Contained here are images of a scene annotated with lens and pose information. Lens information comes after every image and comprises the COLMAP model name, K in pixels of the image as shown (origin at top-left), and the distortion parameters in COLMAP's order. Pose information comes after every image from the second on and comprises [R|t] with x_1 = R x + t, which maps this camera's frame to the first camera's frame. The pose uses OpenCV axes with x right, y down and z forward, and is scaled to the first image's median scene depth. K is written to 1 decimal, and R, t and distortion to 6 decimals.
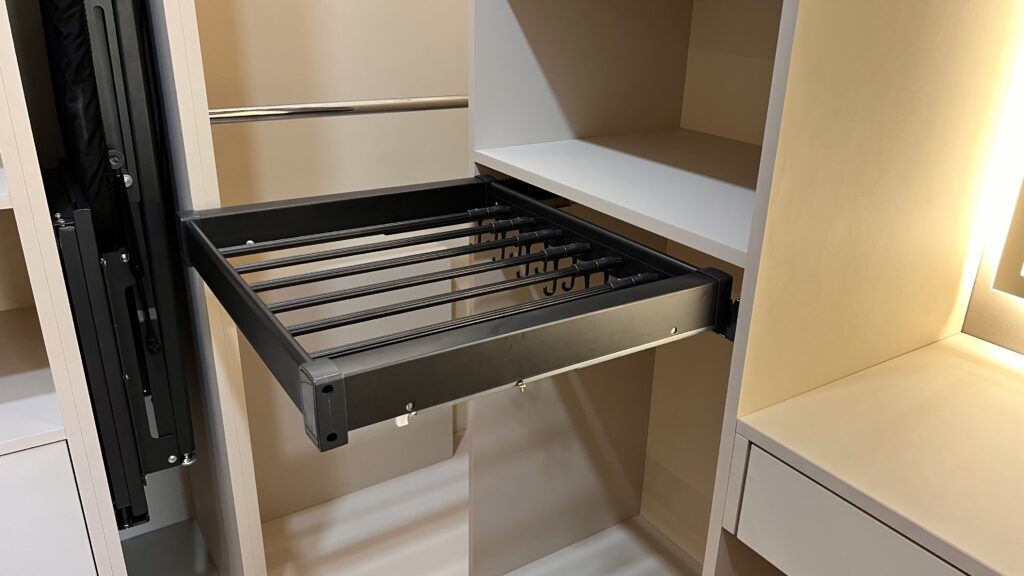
lens RADIAL K [[769.9, 0, 510.3], [0, 769.9, 295.6], [0, 0, 1]] dist [0.051259, -0.053982]
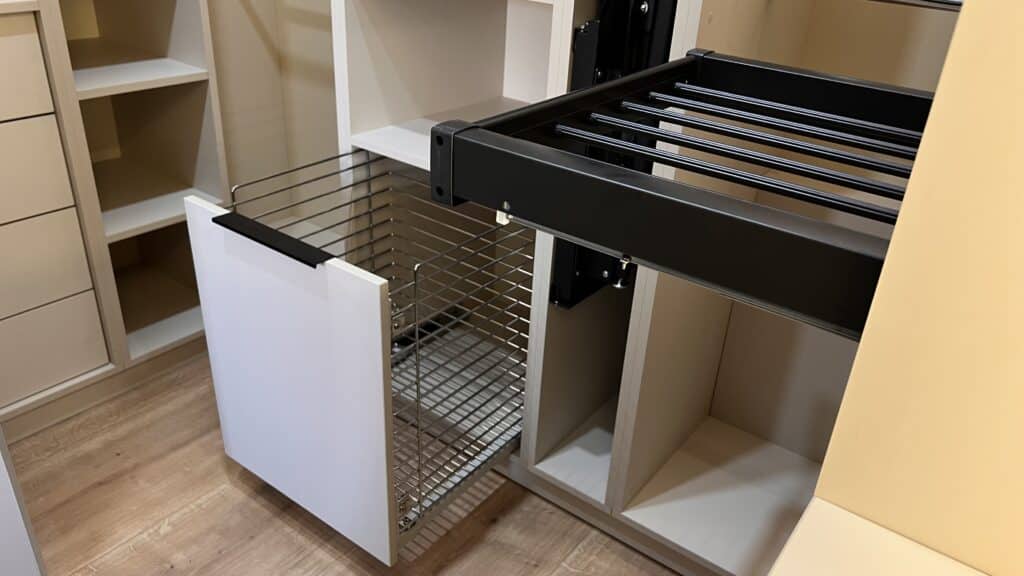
lens RADIAL K [[775.9, 0, 512.0], [0, 775.9, 288.0], [0, 0, 1]] dist [0.054553, -0.054403]
pose [[0.357716, 0.437527, -0.824991, 0.498092], [-0.401009, 0.869816, 0.287422, -0.043514], [0.843345, 0.228014, 0.486599, 0.385779]]
